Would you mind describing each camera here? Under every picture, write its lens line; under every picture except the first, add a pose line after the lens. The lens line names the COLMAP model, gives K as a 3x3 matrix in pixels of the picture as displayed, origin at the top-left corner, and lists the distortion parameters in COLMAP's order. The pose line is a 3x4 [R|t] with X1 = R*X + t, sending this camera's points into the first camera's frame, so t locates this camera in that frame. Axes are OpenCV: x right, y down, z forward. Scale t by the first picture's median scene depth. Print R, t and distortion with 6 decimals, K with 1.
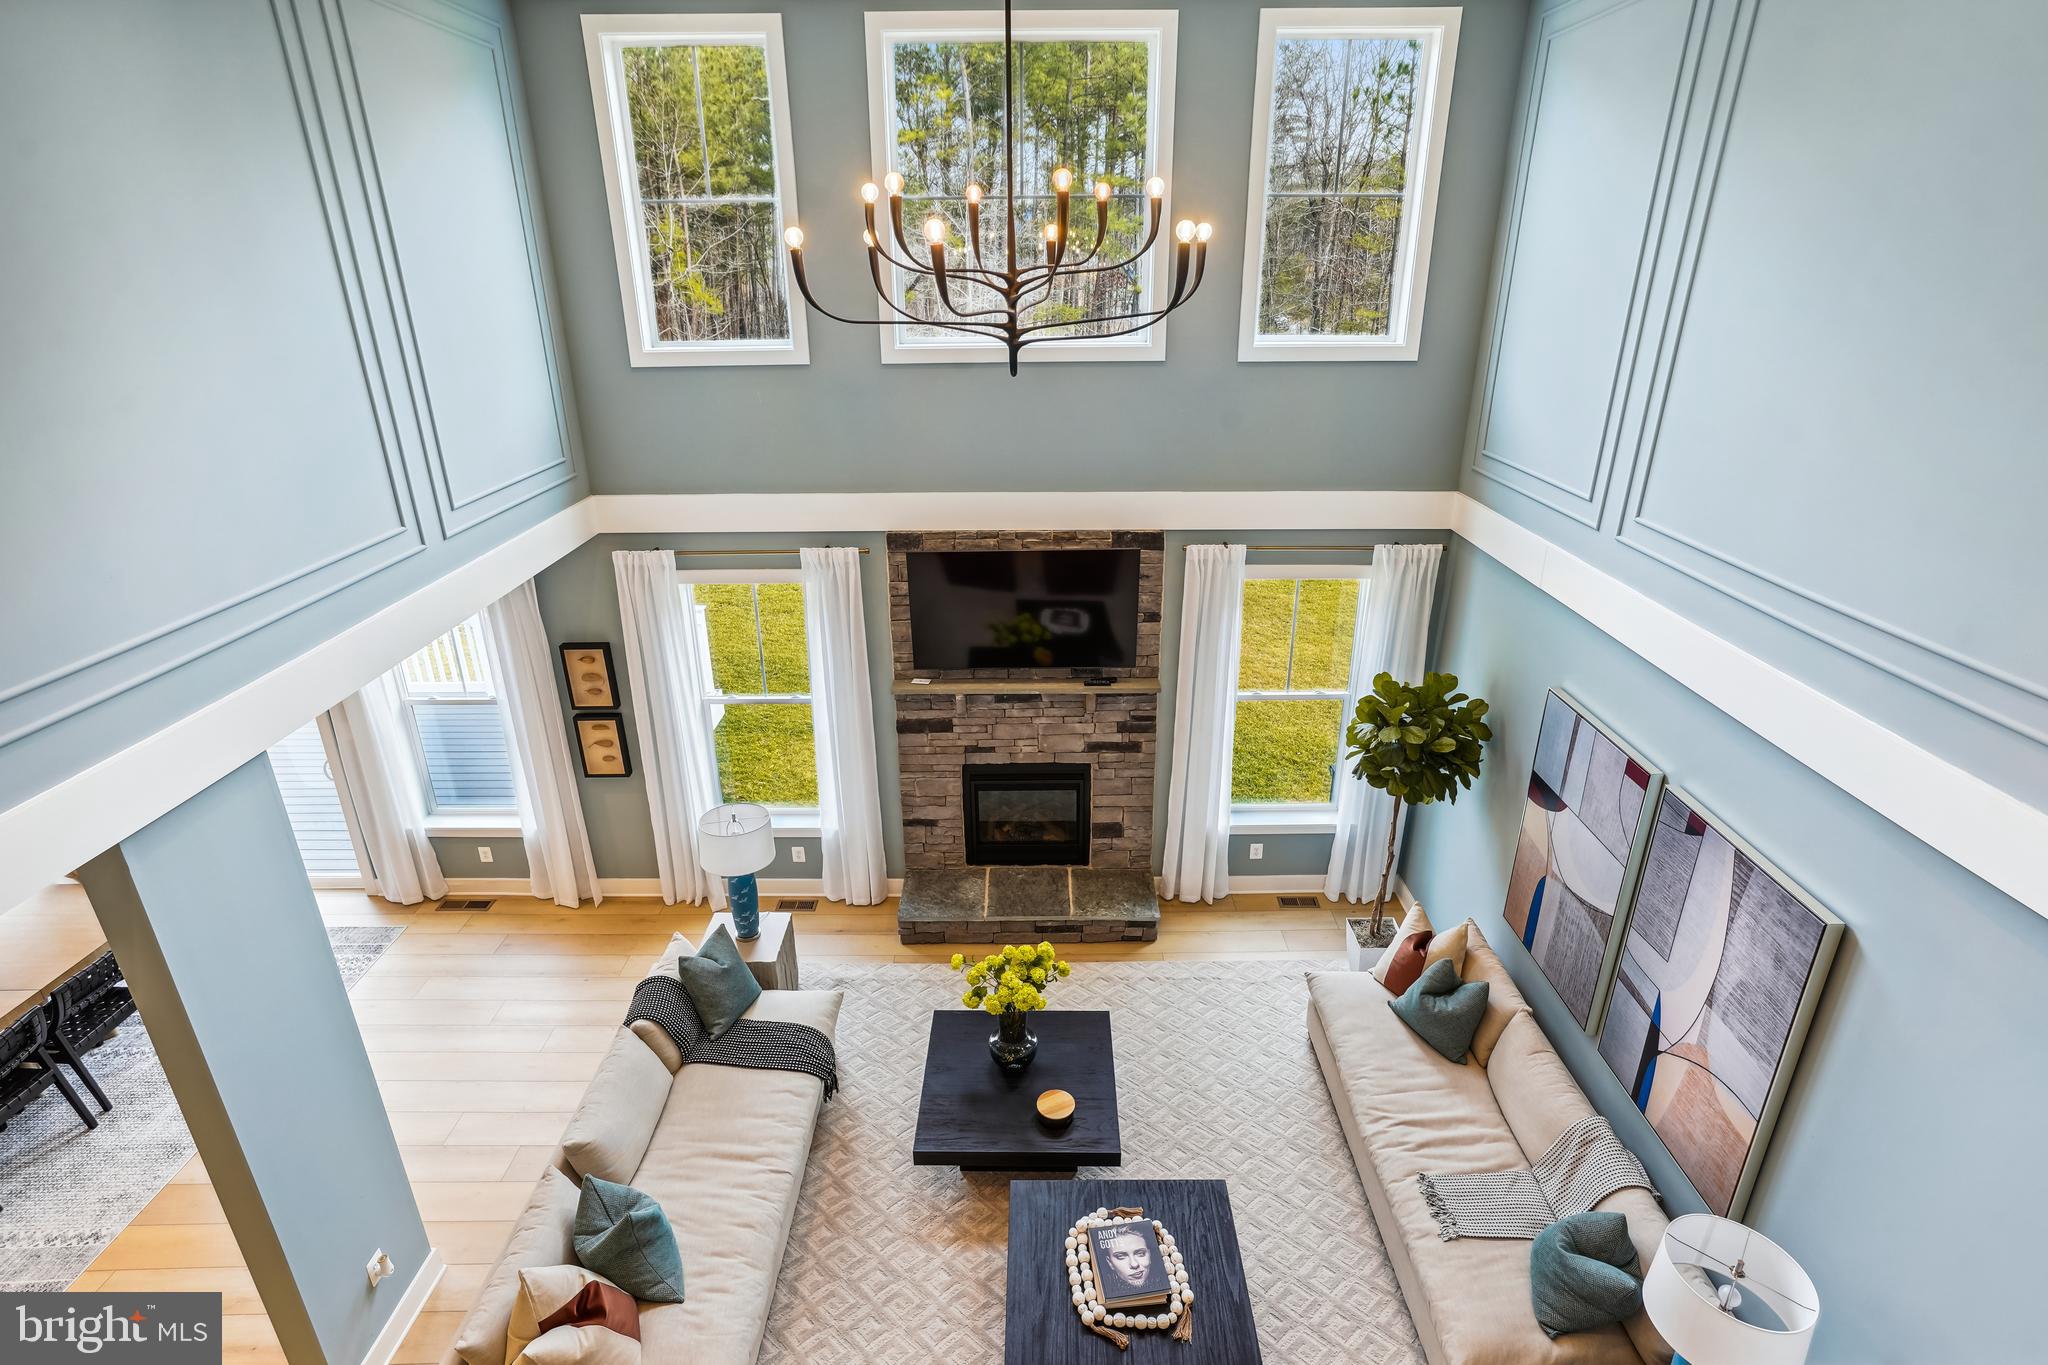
lens RADIAL K [[1016.4, 0, 1032.7], [0, 1016.4, 677.1], [0, 0, 1]] dist [-0.036092, 0.005940]
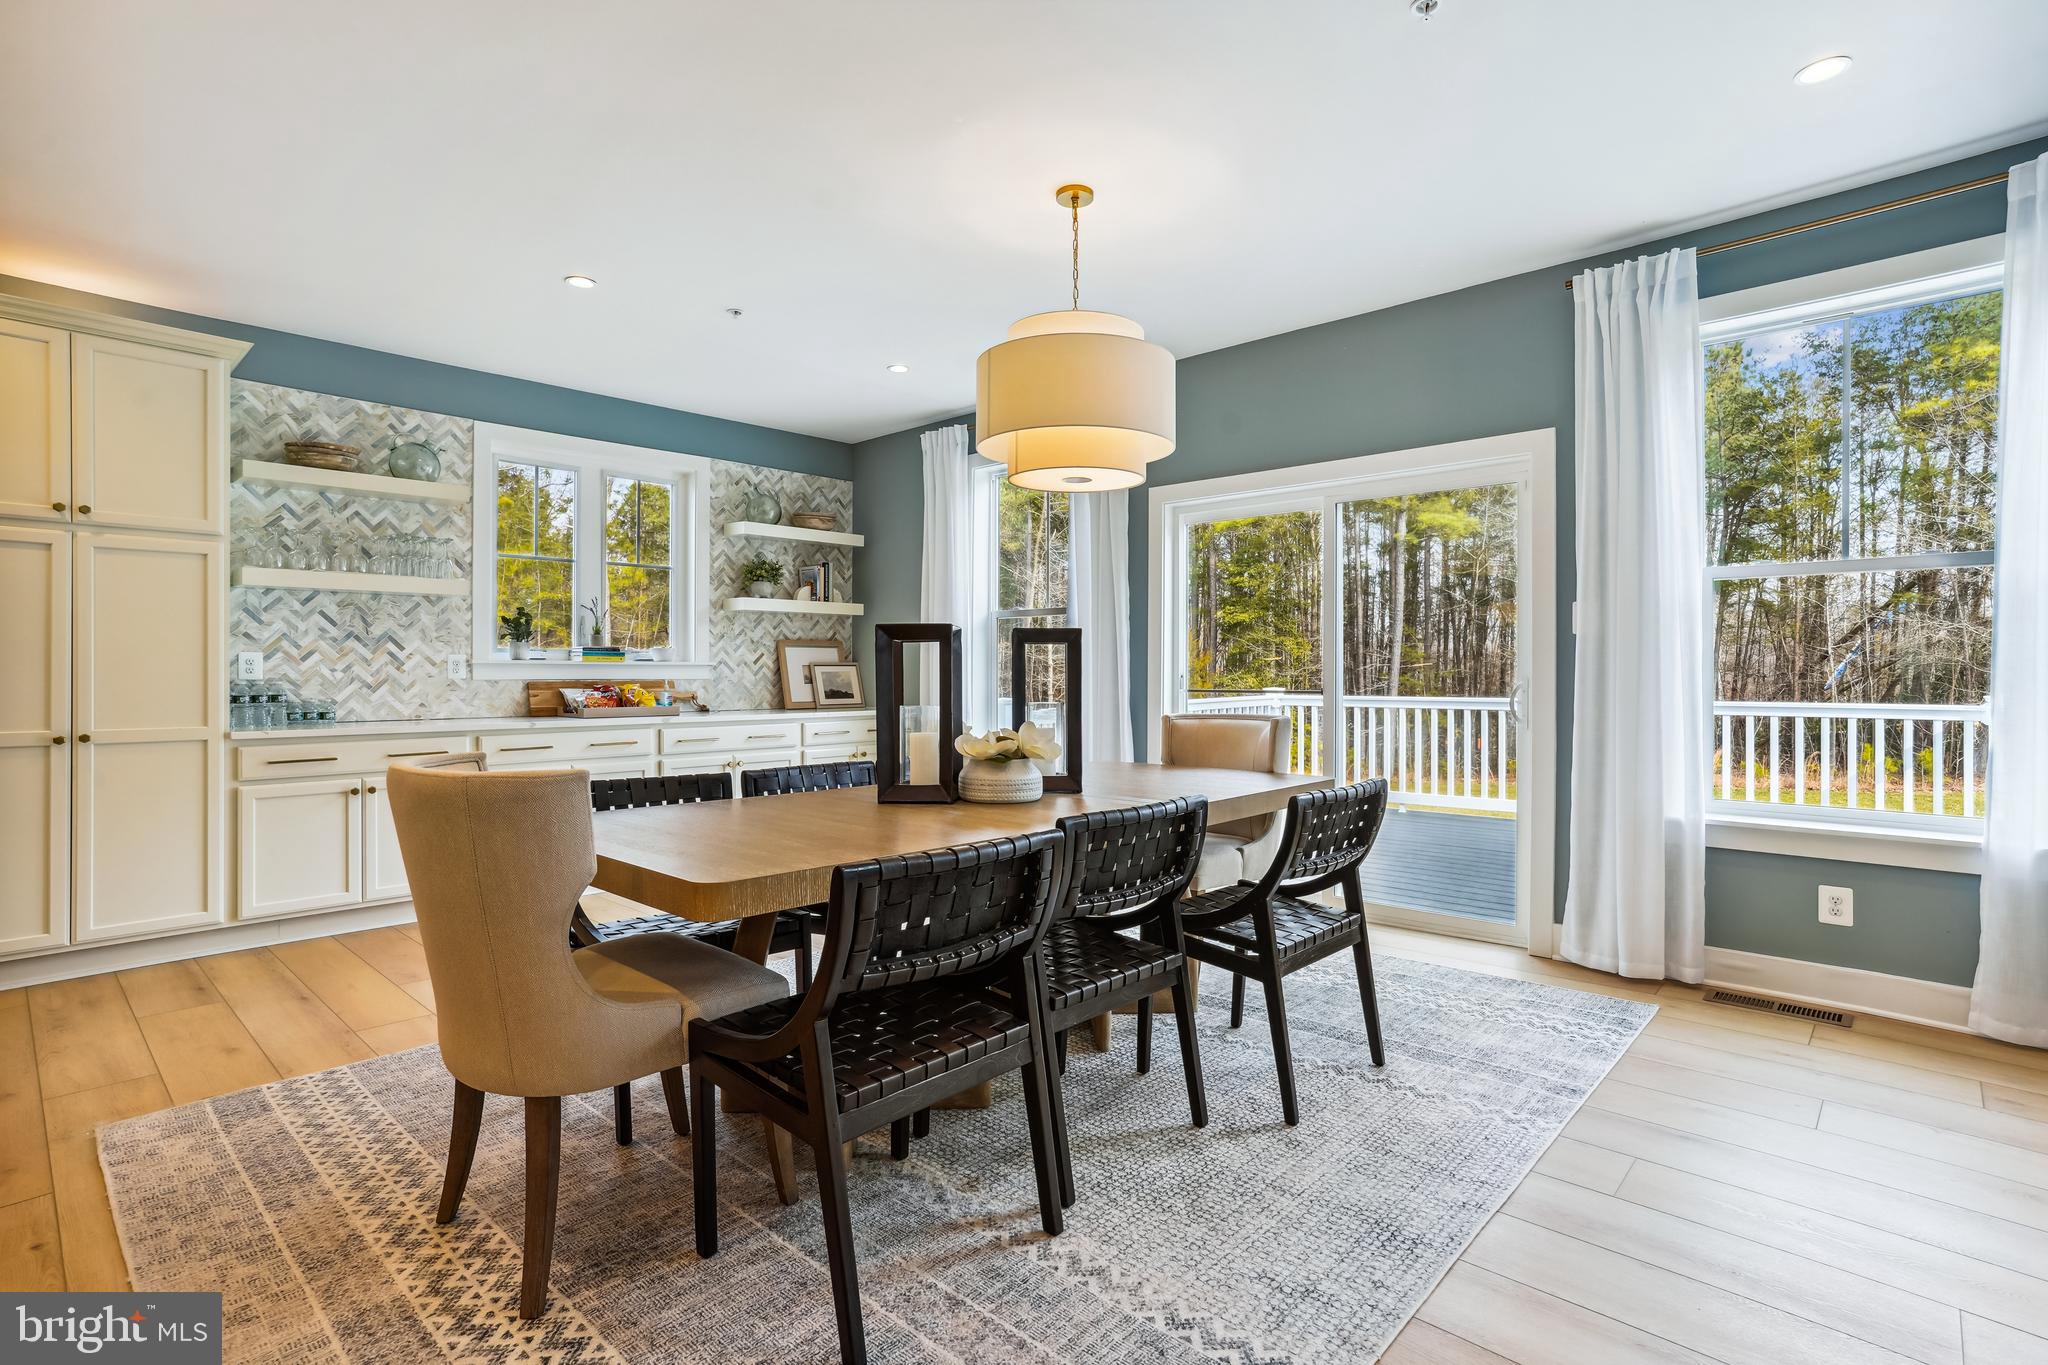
lens RADIAL K [[999.2, 0, 1032.3], [0, 999.2, 665.7], [0, 0, 1]] dist [-0.050248, 0.028341]
pose [[0.735891, -0.003560, -0.677090, -0.565037], [-0.258036, 0.923050, -0.285299, 0.329733], [0.626004, 0.384662, 0.678346, 0.462150]]
